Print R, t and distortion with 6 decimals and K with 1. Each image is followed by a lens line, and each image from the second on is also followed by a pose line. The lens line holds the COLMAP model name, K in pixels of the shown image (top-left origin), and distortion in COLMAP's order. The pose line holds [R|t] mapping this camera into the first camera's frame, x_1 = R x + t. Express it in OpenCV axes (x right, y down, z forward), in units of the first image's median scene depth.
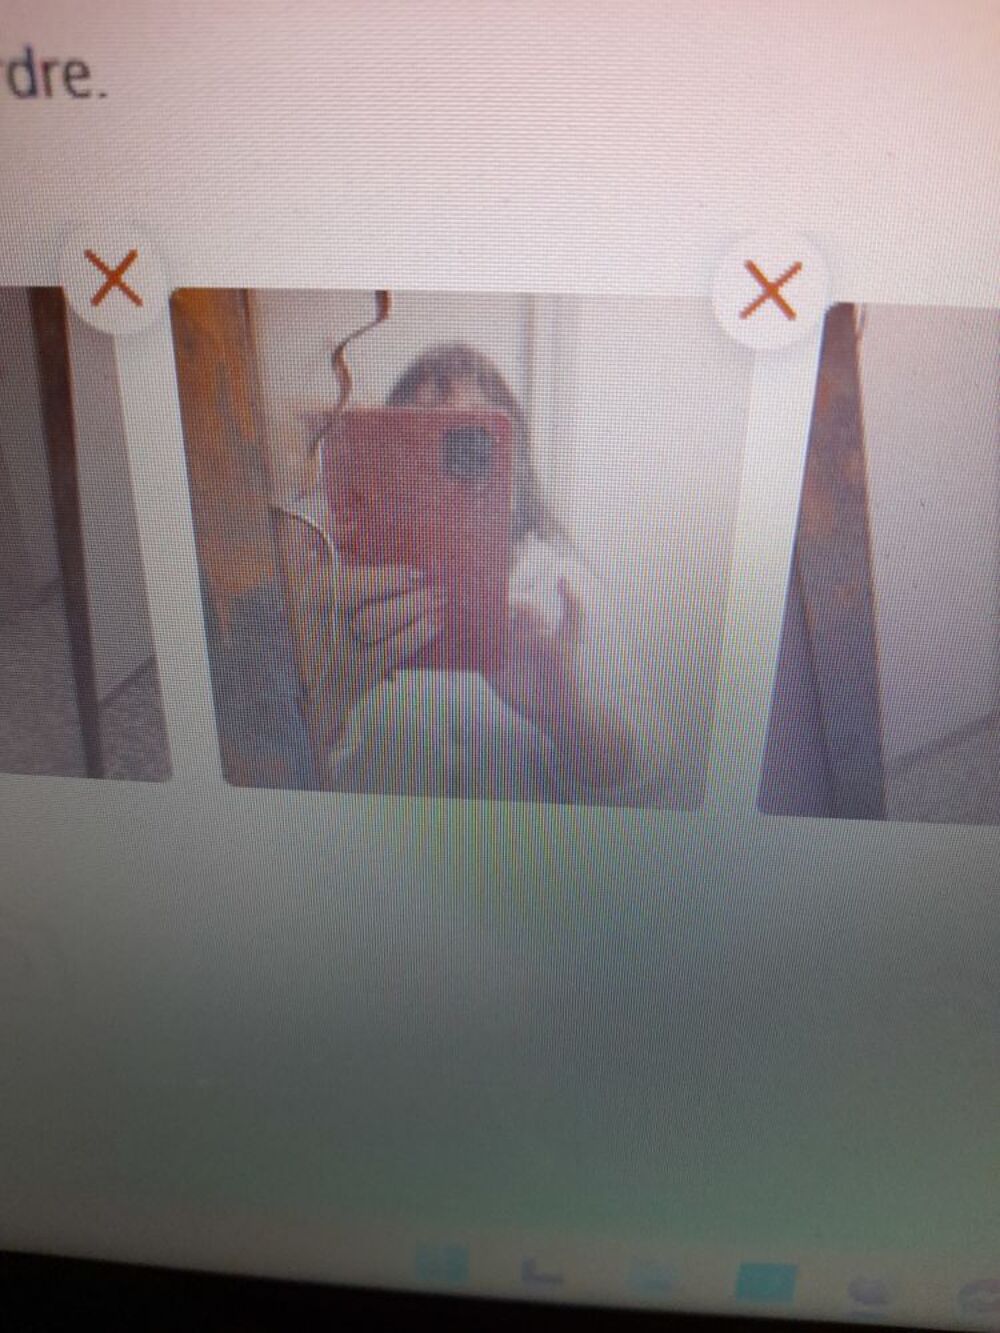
lens RADIAL K [[949.0, 0, 500.0], [0, 949.0, 666.5], [0, 0, 1]] dist [-0.038430, 0.005346]
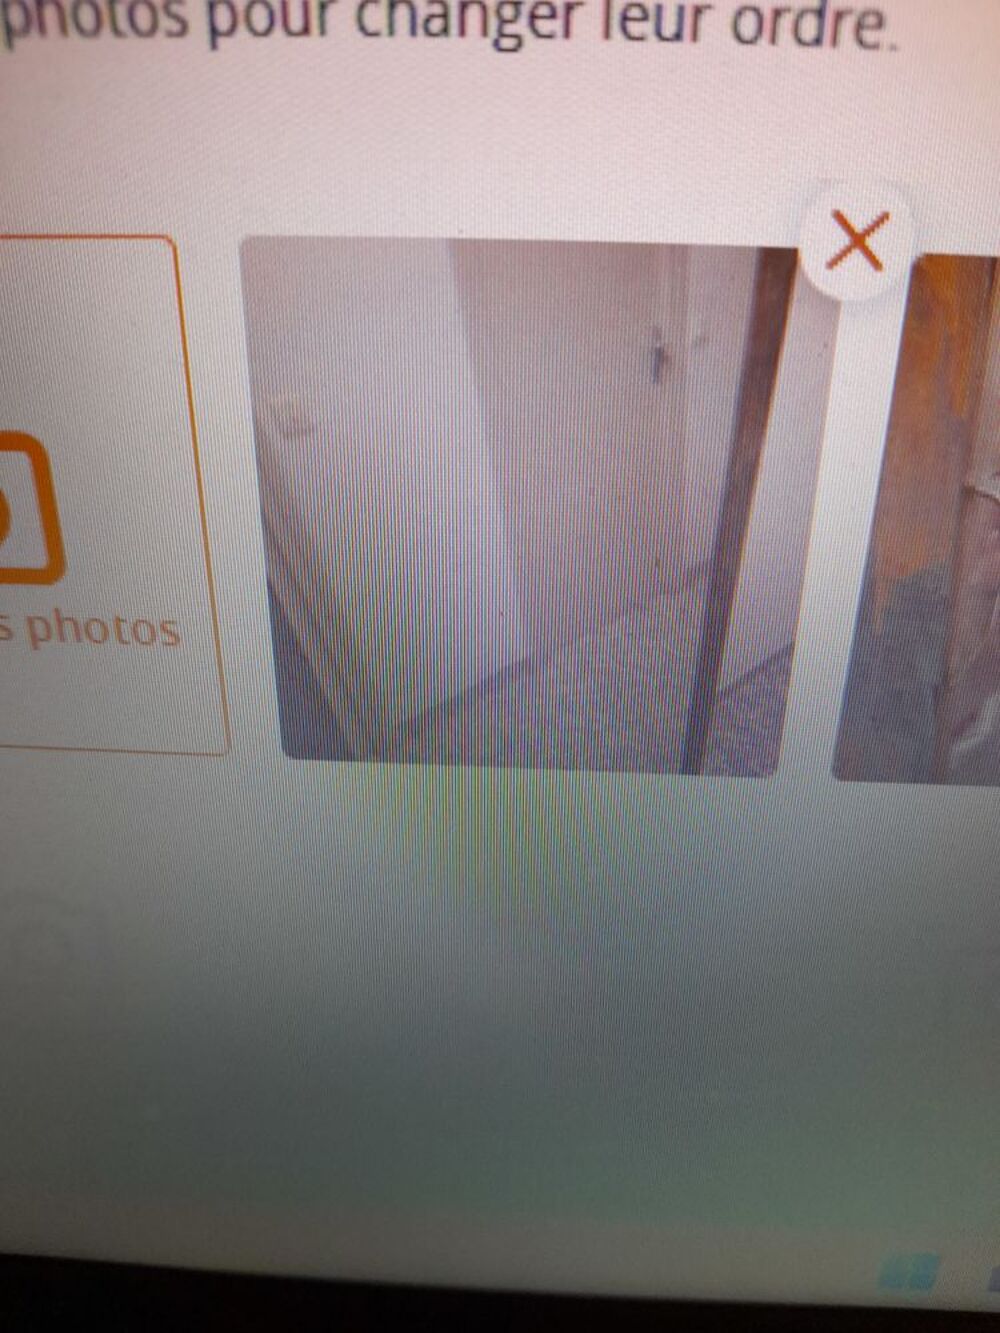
lens RADIAL K [[989.5, 0, 500.0], [0, 989.5, 615.4], [0, 0, 1]] dist [-0.046981, -0.003102]
pose [[0.999567, -0.007351, 0.028485, -0.667030], [0.007648, 0.999917, -0.010346, -0.029847], [-0.028407, 0.010560, 0.999541, 0.038932]]
